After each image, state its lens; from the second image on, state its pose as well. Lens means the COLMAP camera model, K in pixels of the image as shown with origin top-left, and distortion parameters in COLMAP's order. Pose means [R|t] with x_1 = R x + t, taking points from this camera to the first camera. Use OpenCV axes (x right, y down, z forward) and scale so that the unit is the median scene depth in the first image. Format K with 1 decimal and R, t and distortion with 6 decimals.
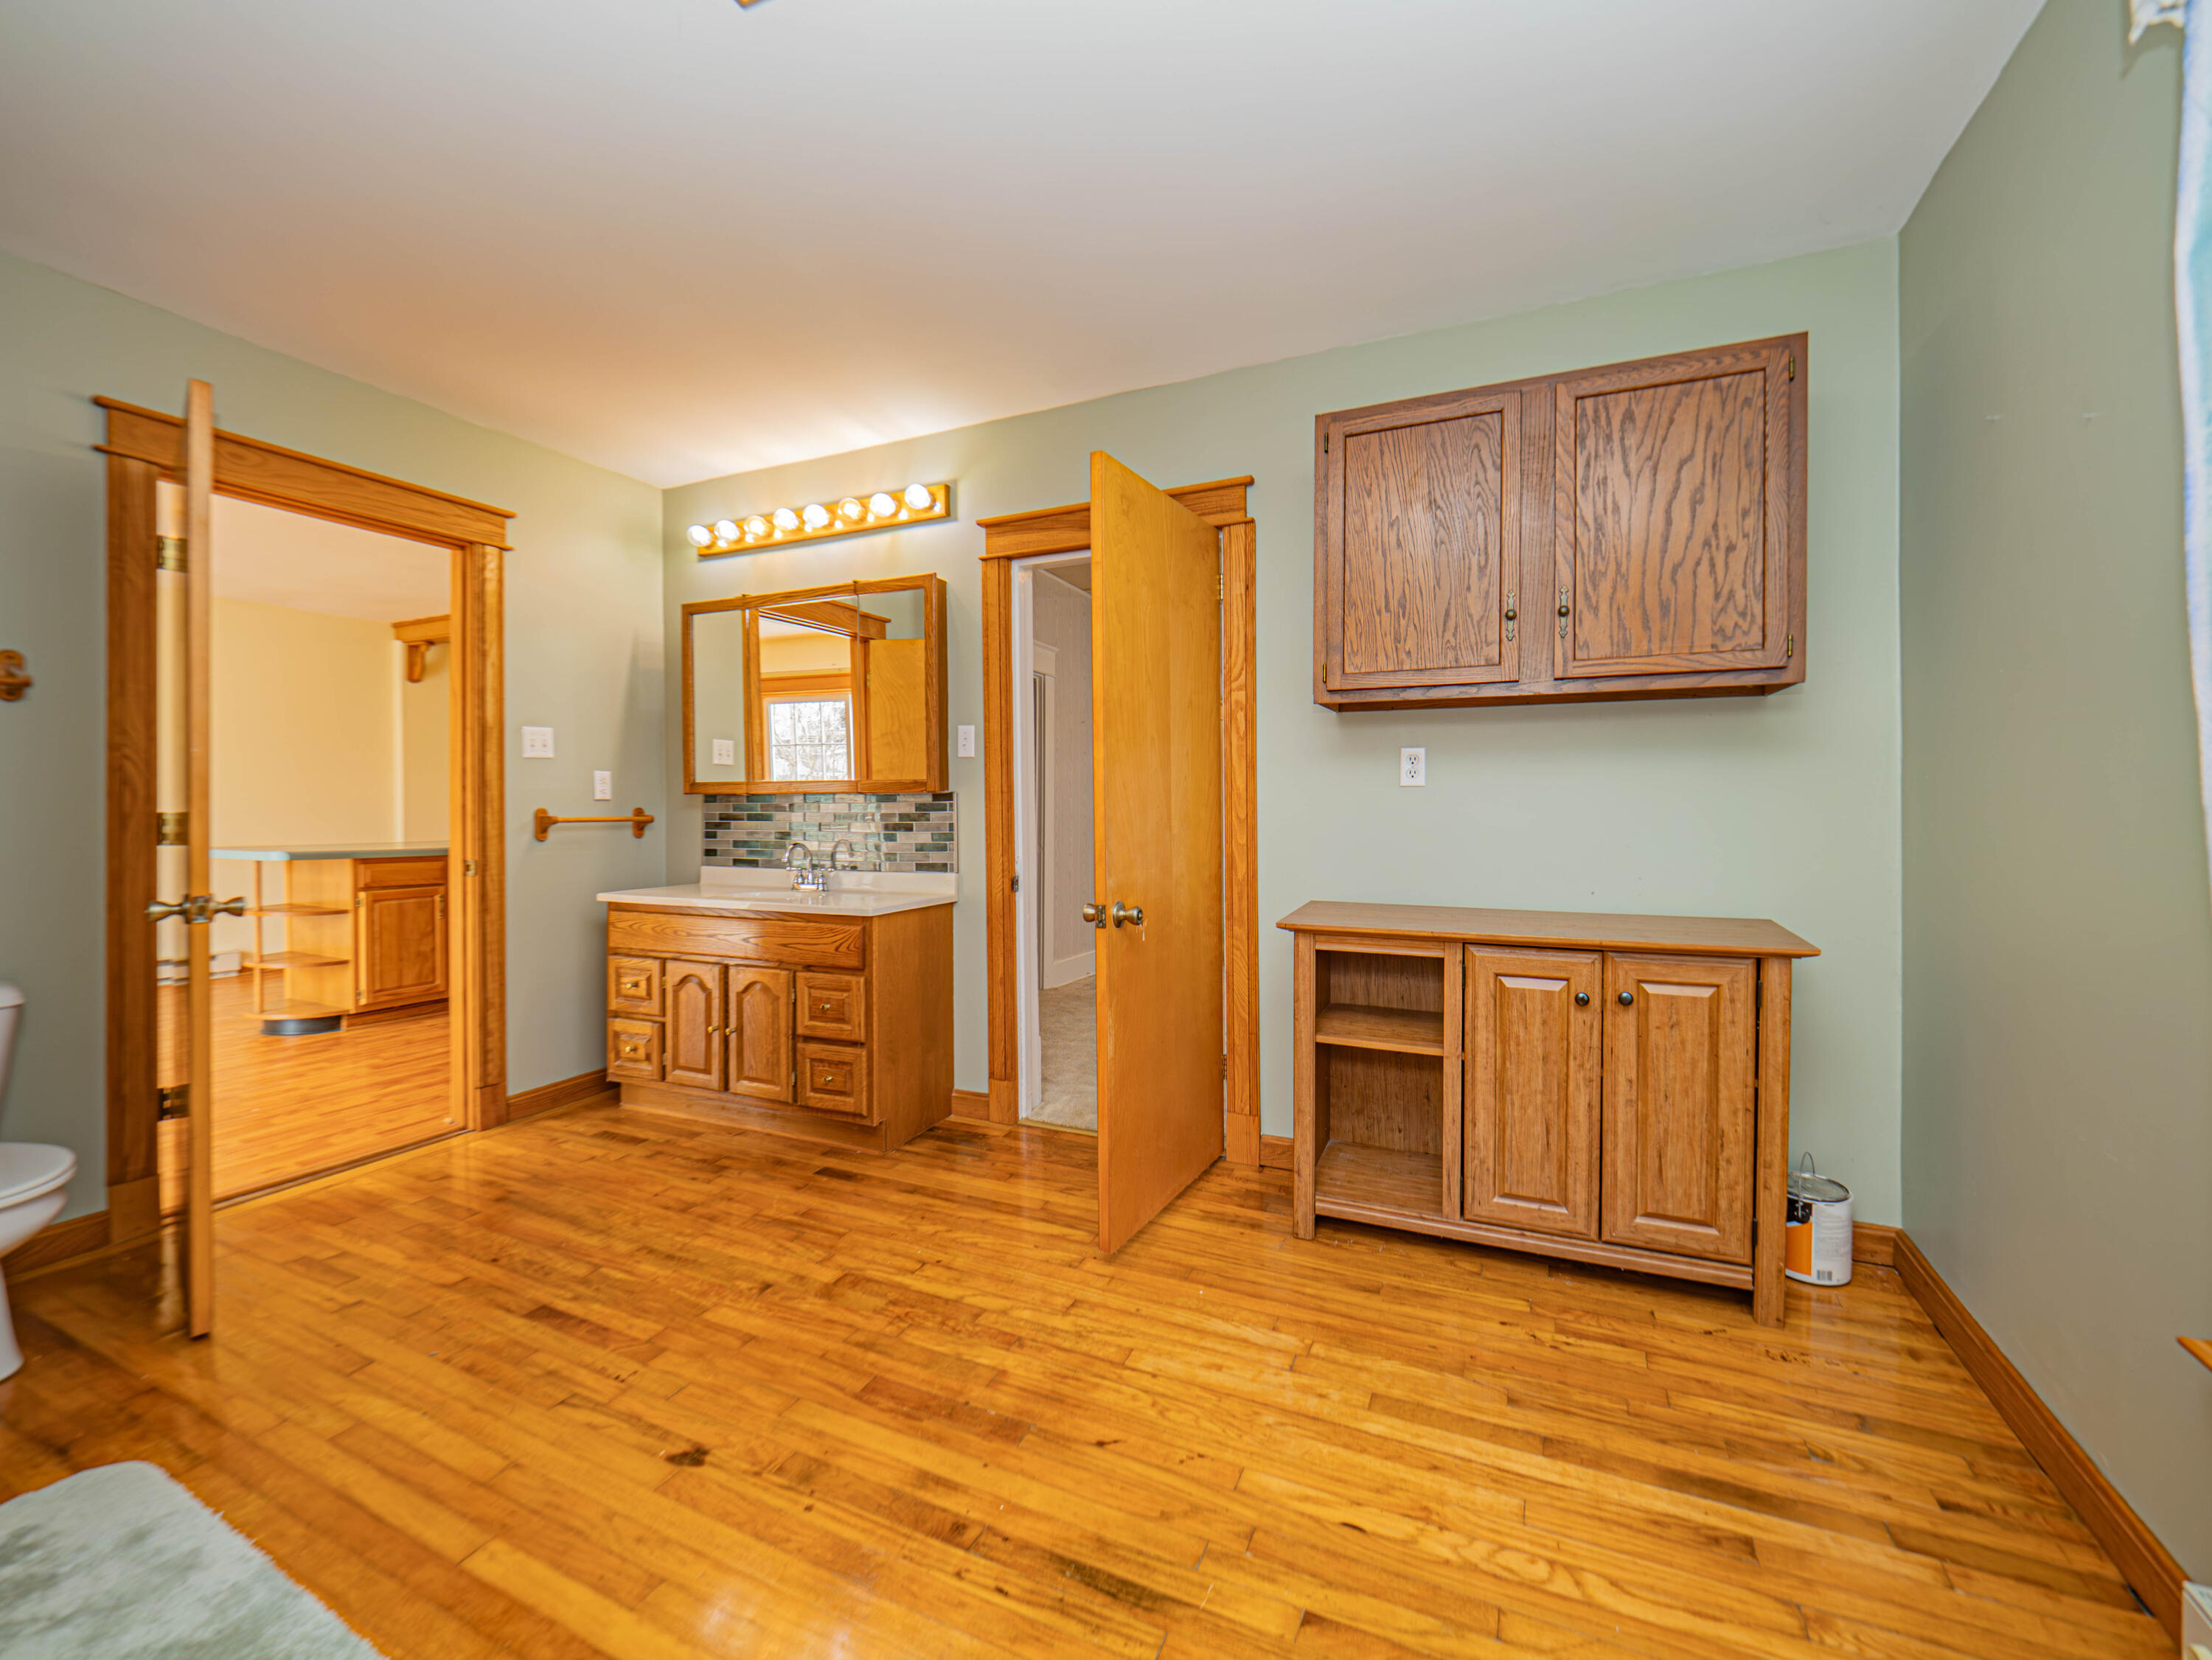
lens RADIAL K [[927.0, 0, 1101.5], [0, 927.0, 811.9], [0, 0, 1]] dist [0.004566, -0.006124]
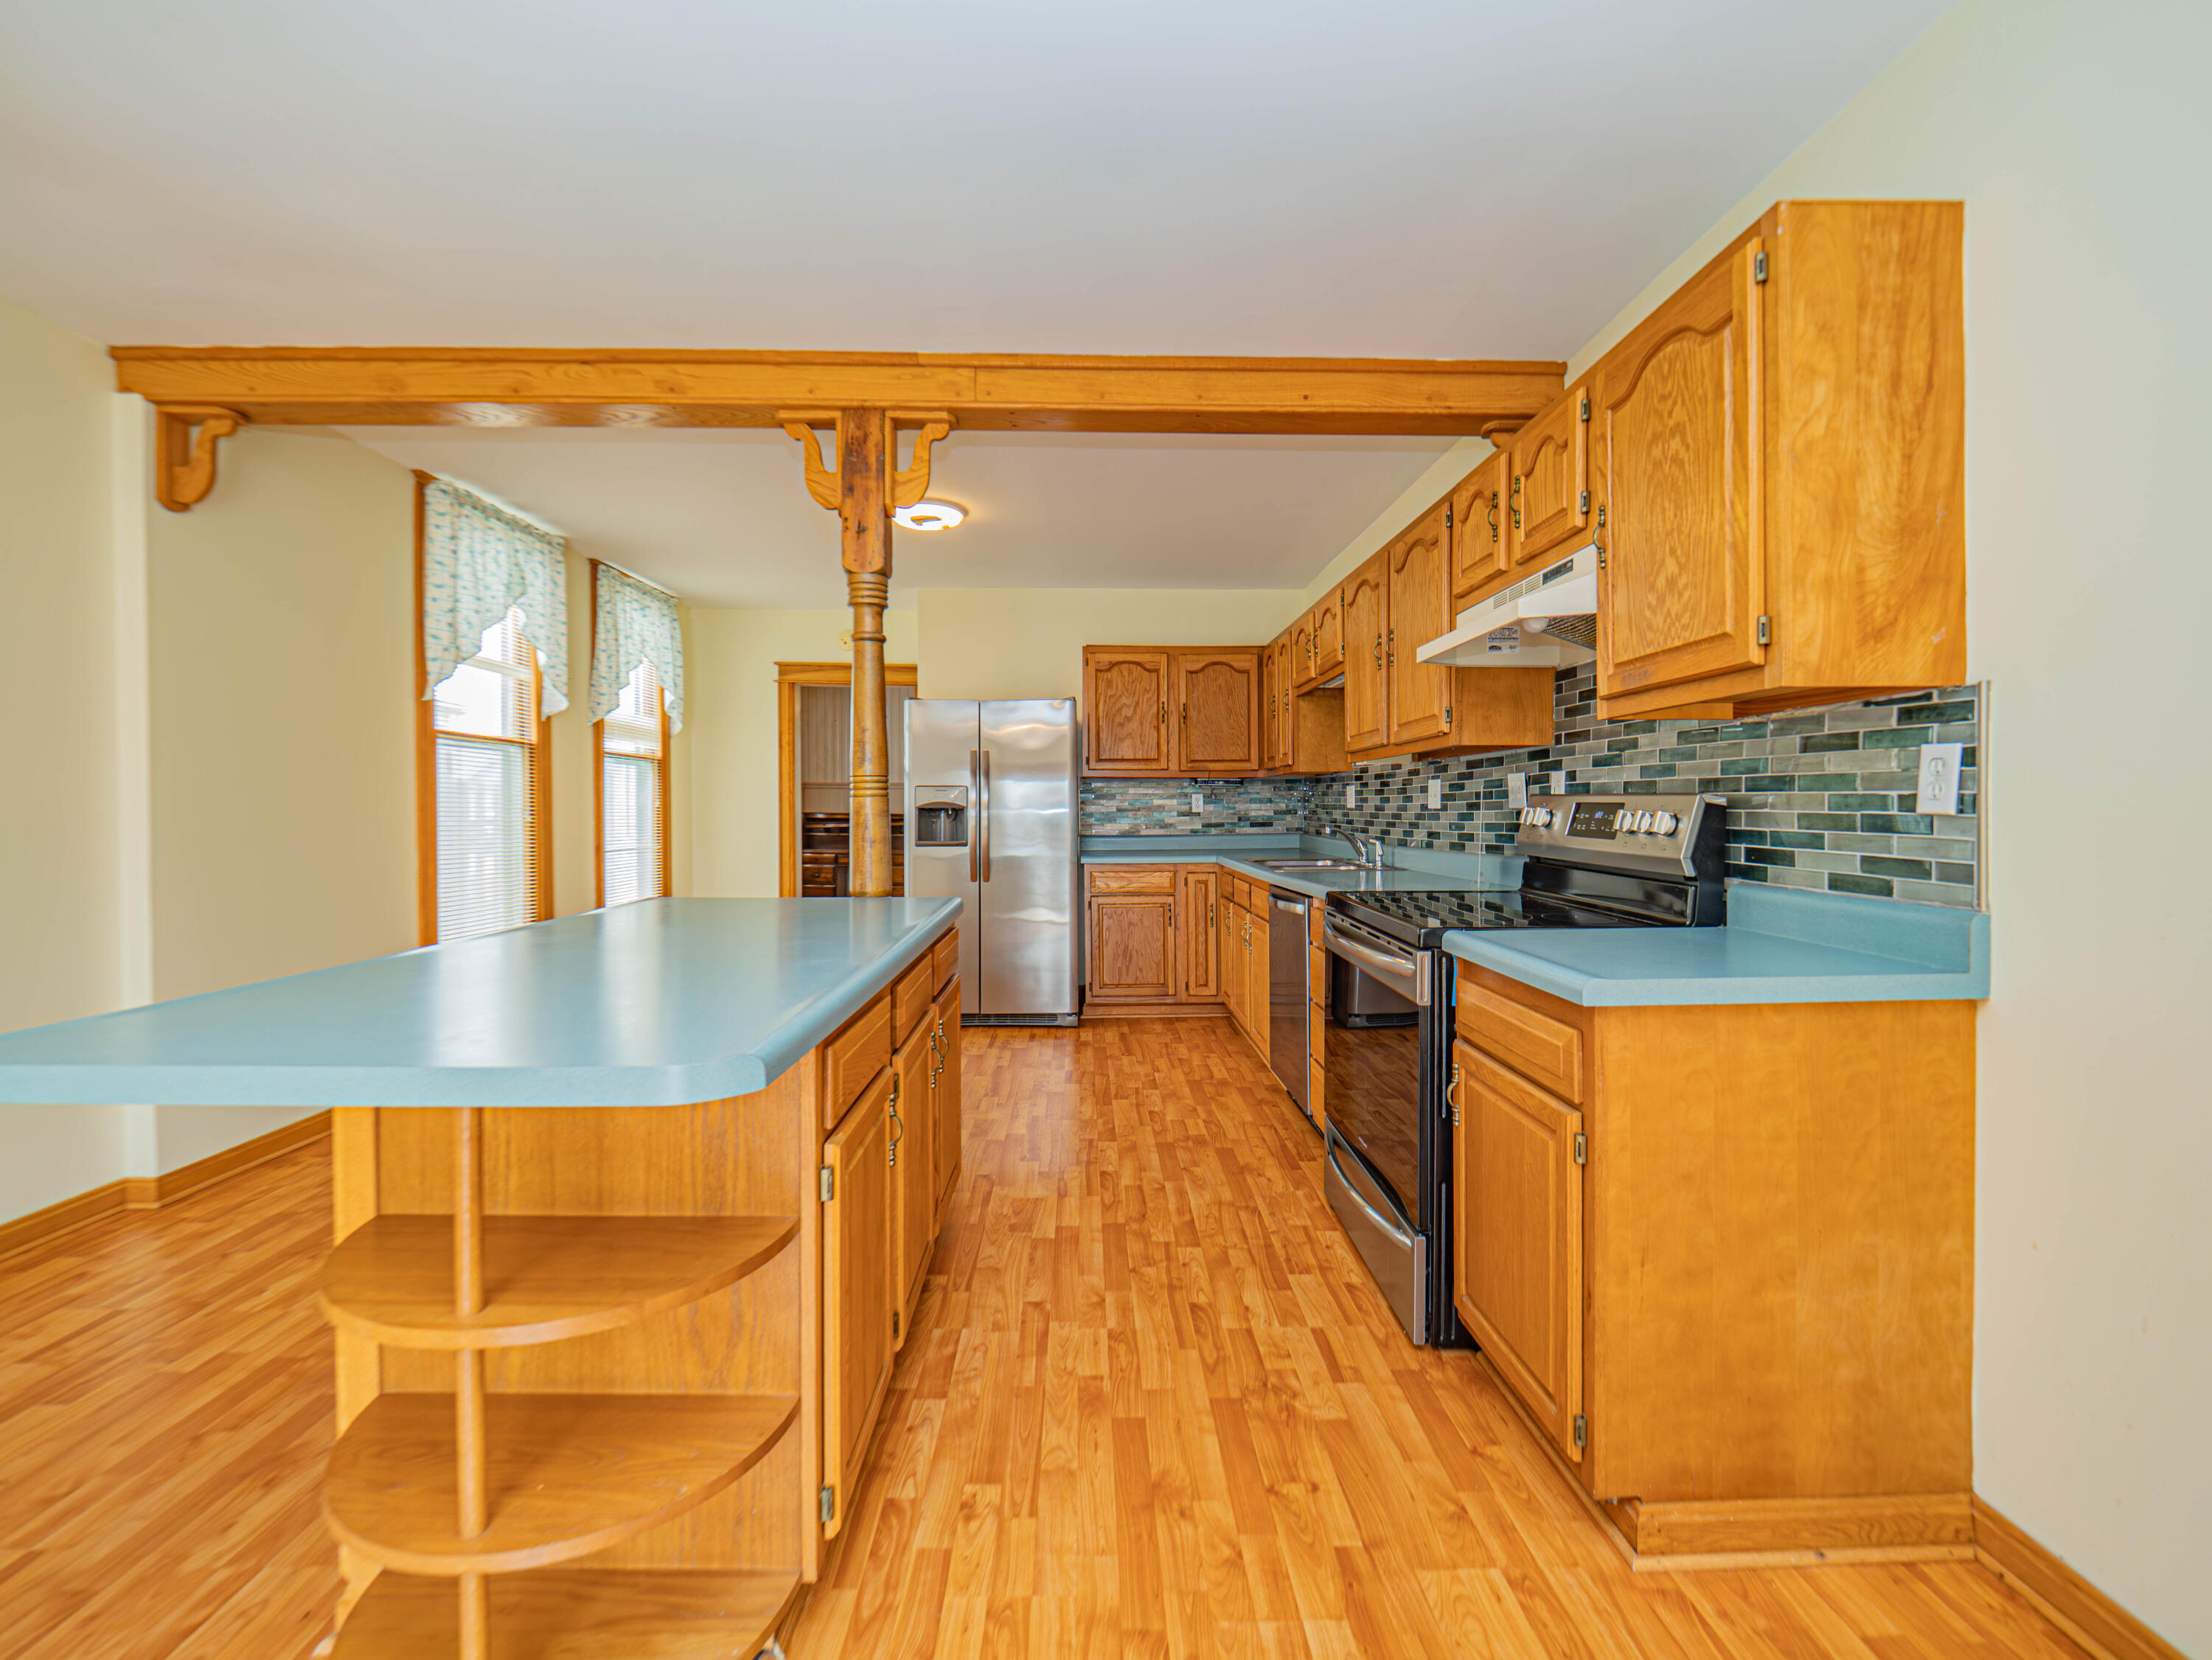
lens RADIAL K [[929.2, 0, 1097.2], [0, 929.2, 812.8], [0, 0, 1]] dist [0.003777, -0.004994]
pose [[0.893126, -0.002842, 0.449798, -1.519139], [0.005162, 0.999979, -0.003932, -0.023227], [-0.449777, 0.005834, 0.893122, 1.269642]]
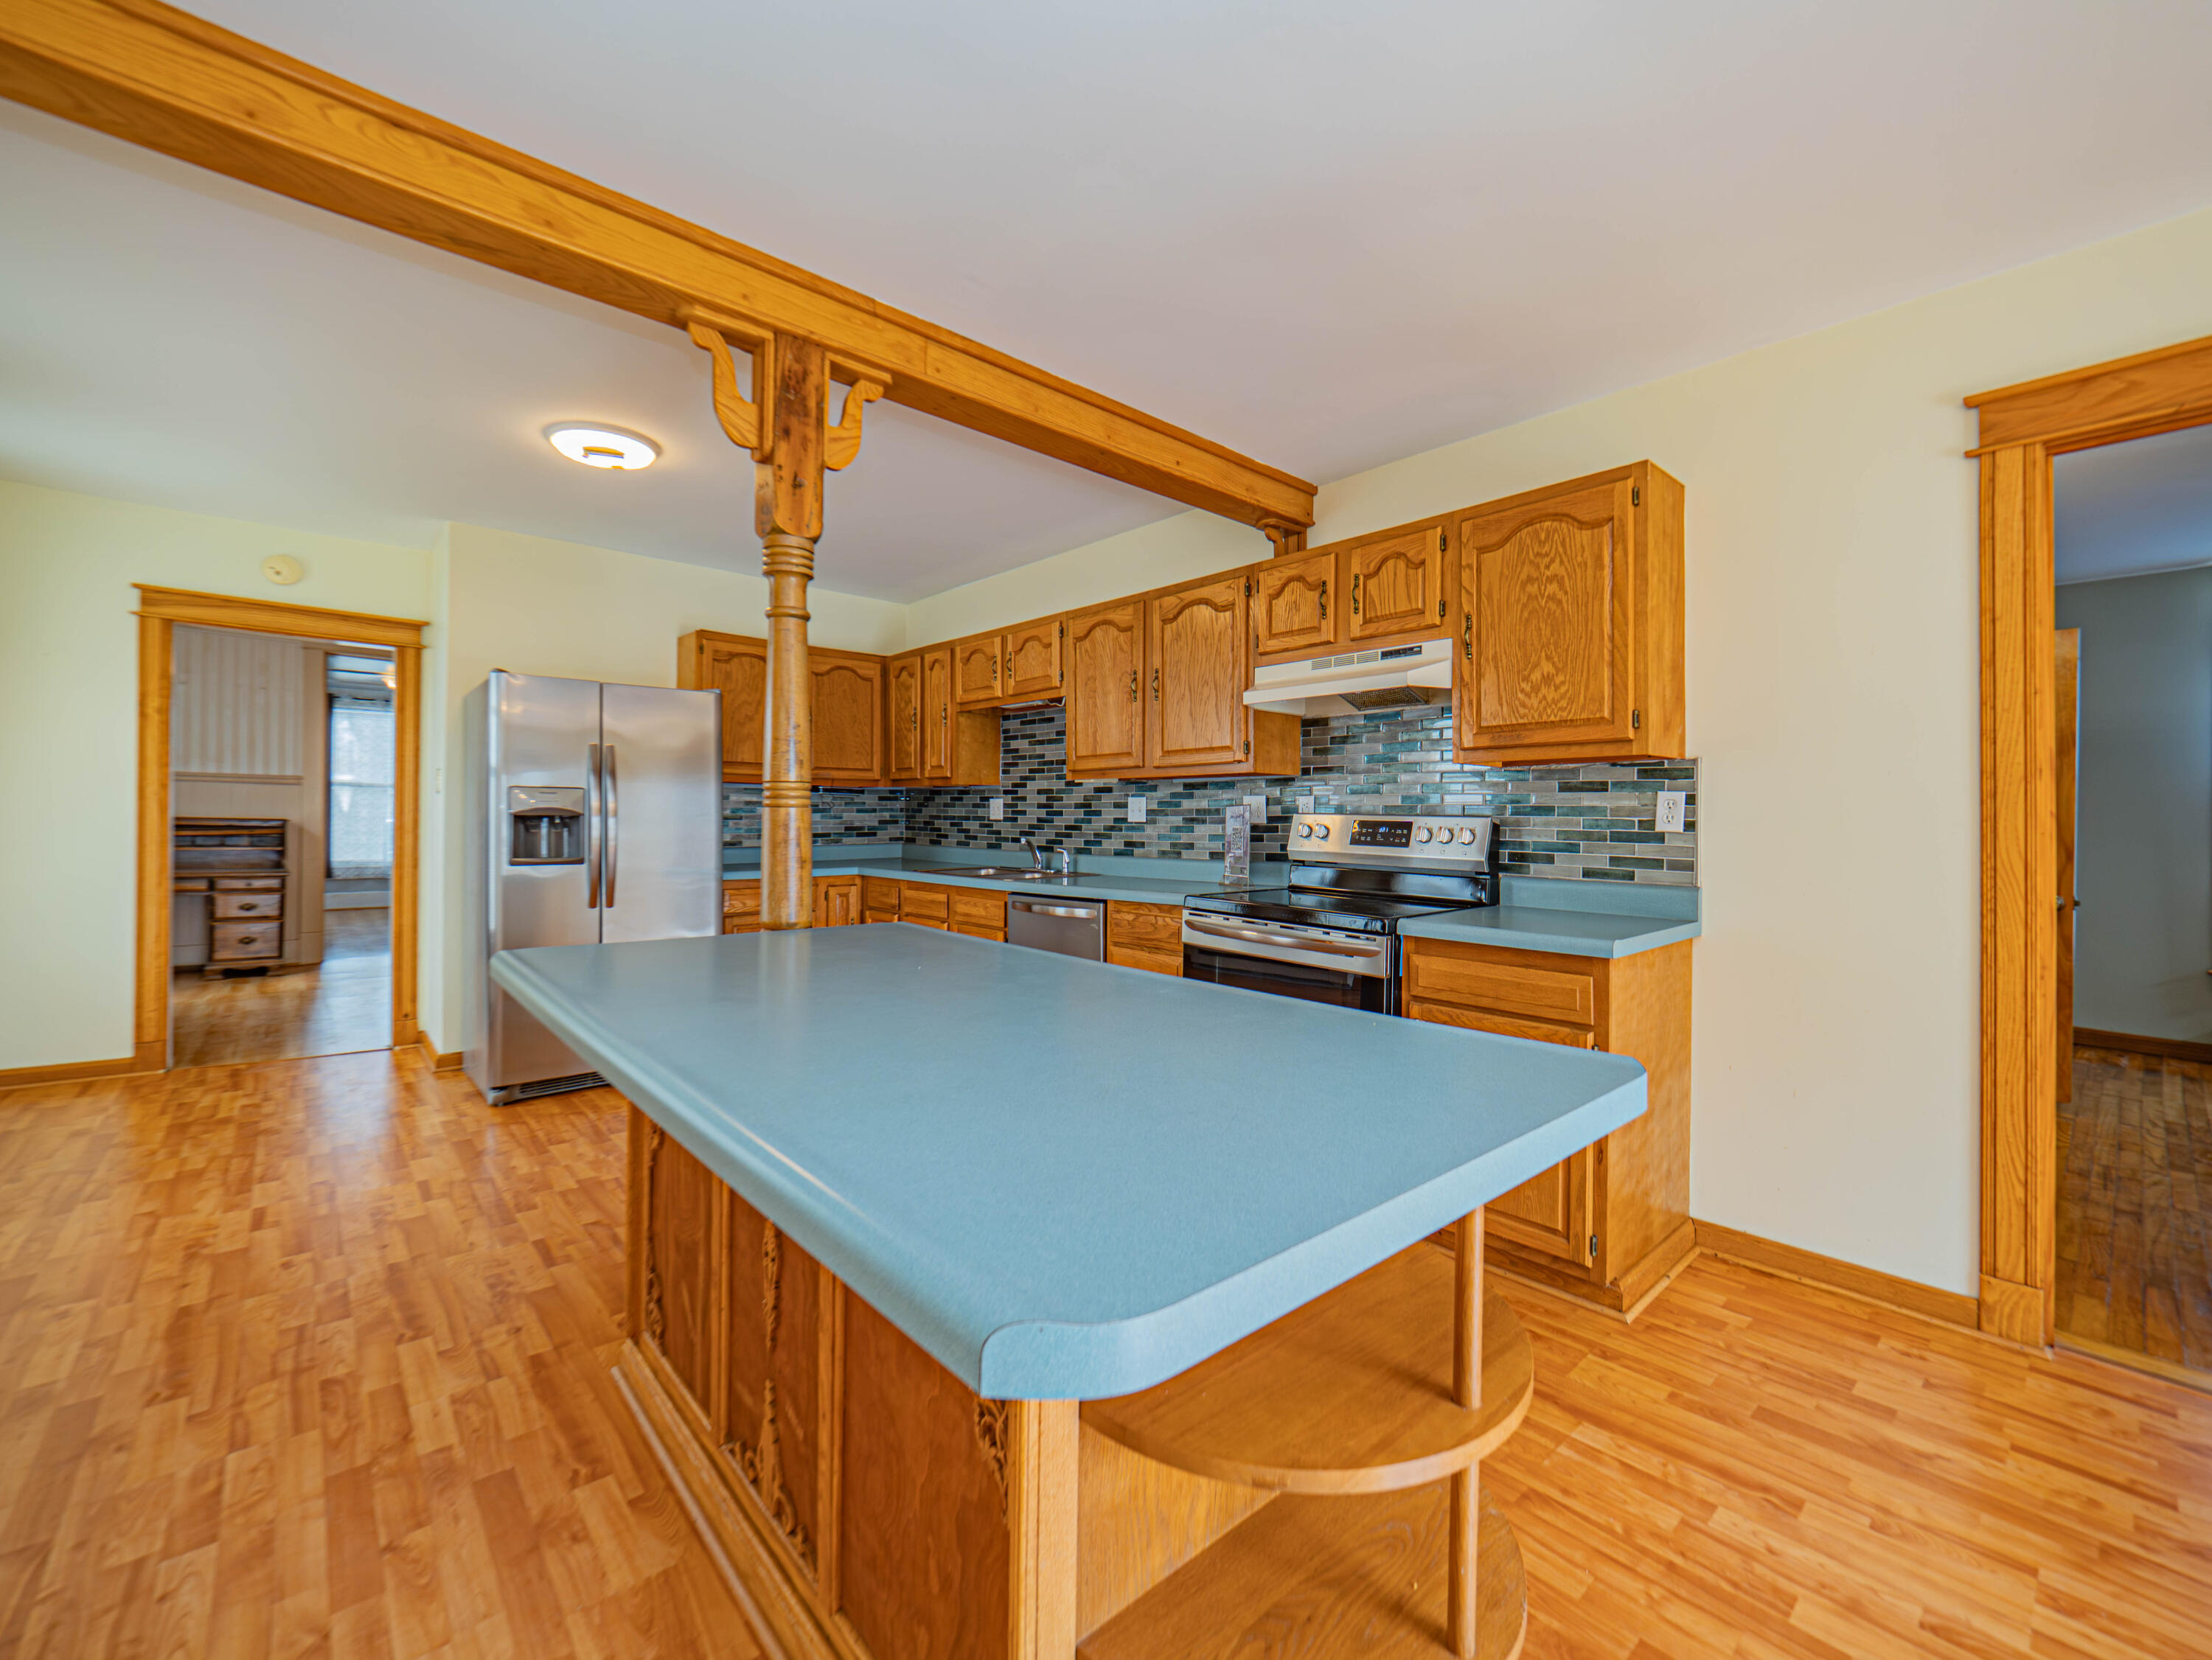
lens RADIAL K [[927.0, 0, 1090.0], [0, 927.0, 808.6], [0, 0, 1]] dist [0.004566, -0.006124]
pose [[0.398809, 0.014129, 0.916925, -1.961028], [-0.001163, 0.999888, -0.014901, -0.031625], [-0.917033, 0.004877, 0.398780, 1.723518]]
